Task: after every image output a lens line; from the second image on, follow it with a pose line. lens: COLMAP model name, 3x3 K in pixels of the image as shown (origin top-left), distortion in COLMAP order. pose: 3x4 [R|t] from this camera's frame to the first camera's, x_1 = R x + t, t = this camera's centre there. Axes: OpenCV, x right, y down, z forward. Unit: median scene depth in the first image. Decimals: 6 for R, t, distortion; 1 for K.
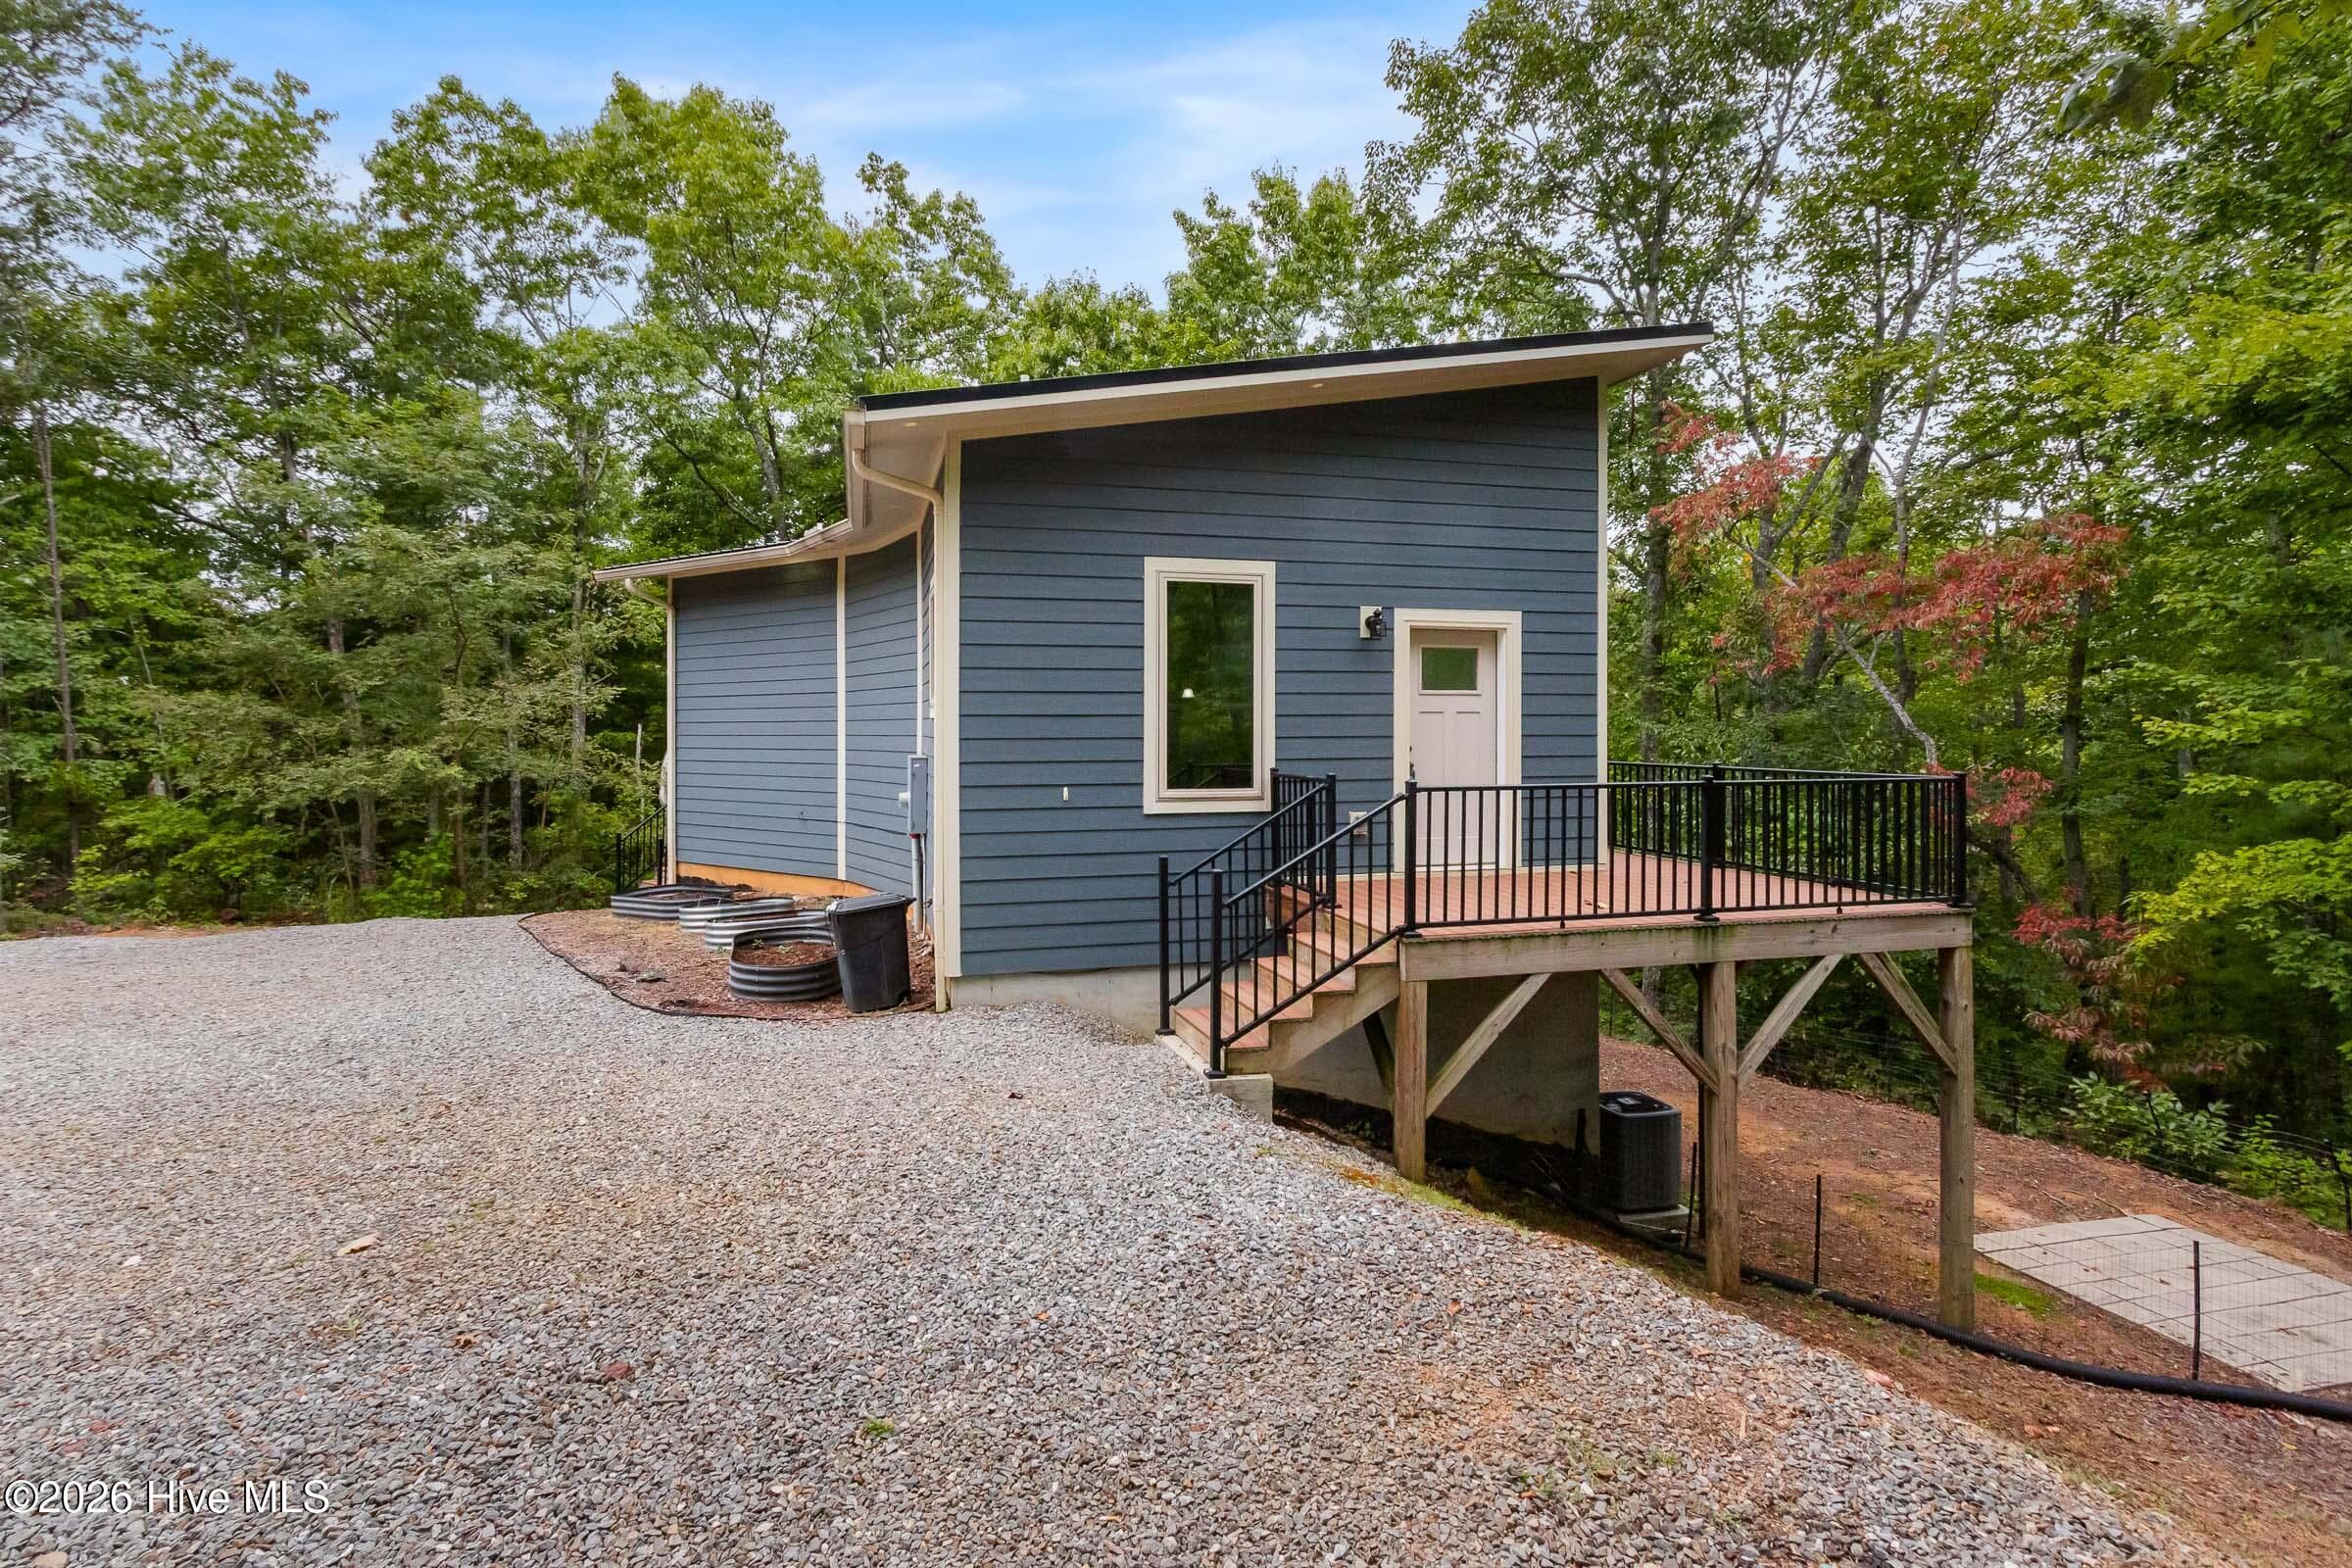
lens RADIAL K [[1142.1, 0, 1168.5], [0, 1142.1, 719.7], [0, 0, 1]] dist [-0.002428, -0.000505]
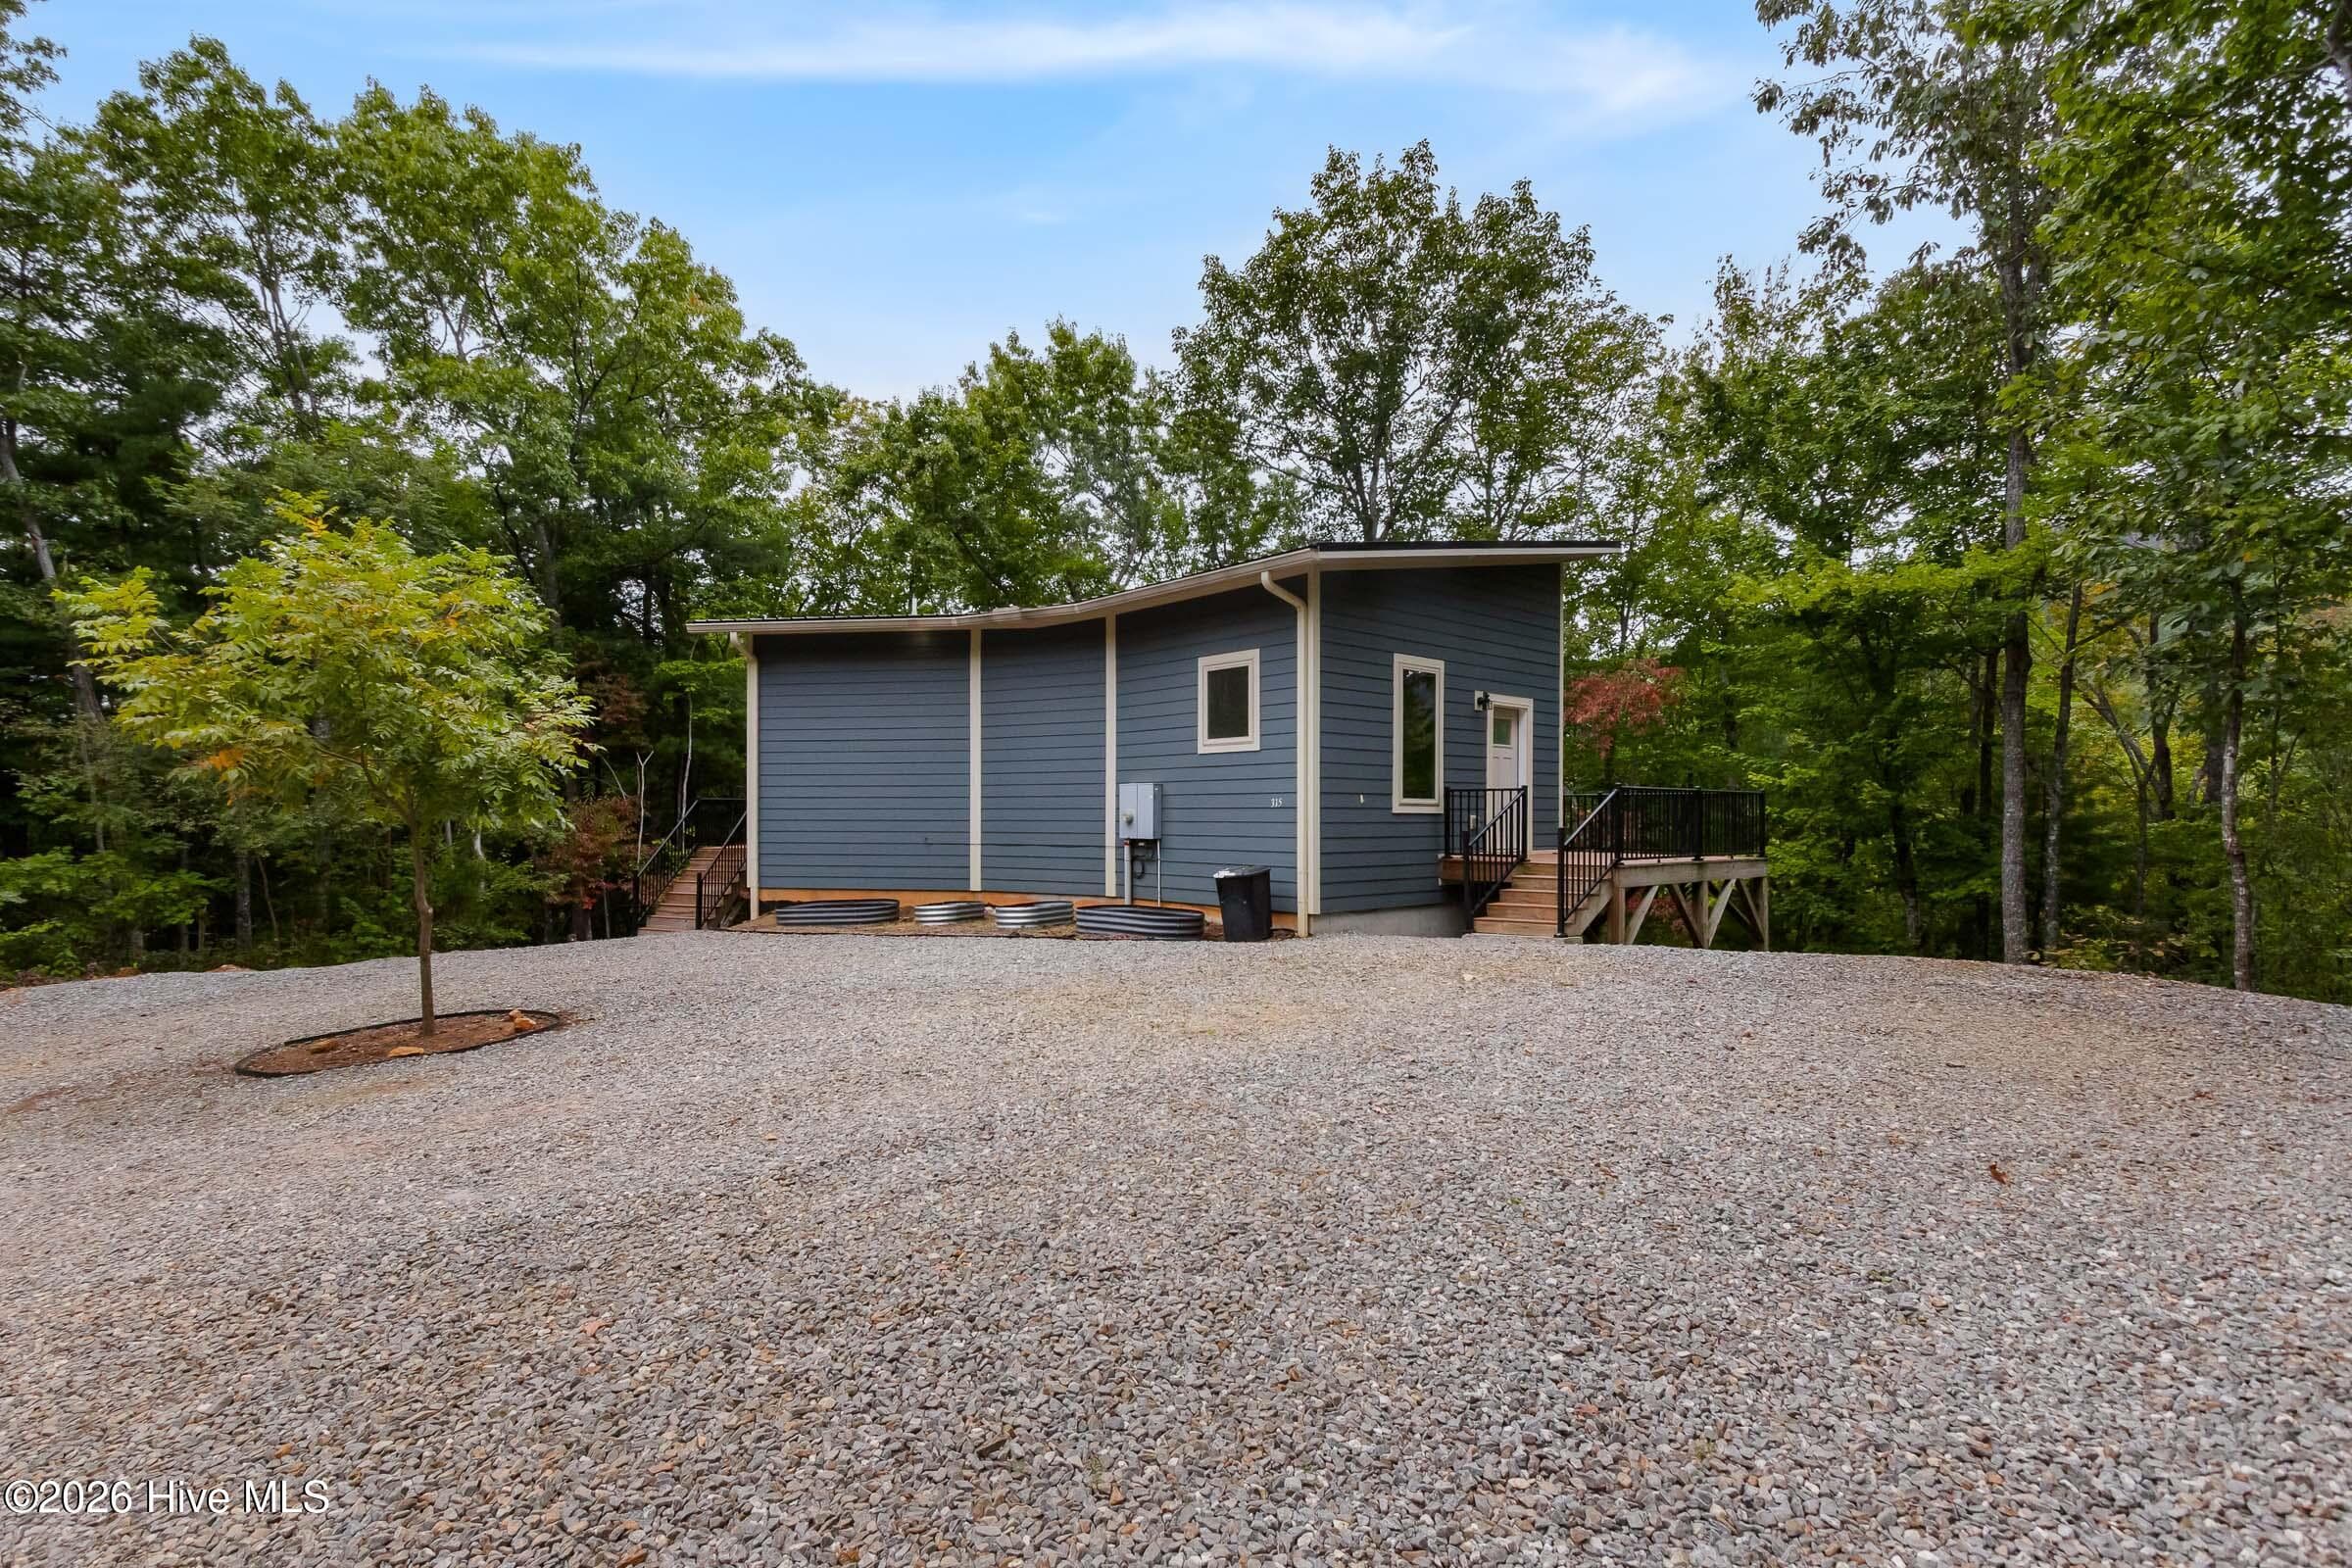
lens RADIAL K [[1101.0, 0, 1143.0], [0, 1101.0, 811.5], [0, 0, 1]] dist [0.000886, 0.000777]
pose [[0.905737, 0.005771, 0.423801, -0.946236], [-0.008018, 0.999962, 0.003519, 0.073706], [-0.423765, -0.006586, 0.905748, -0.242195]]
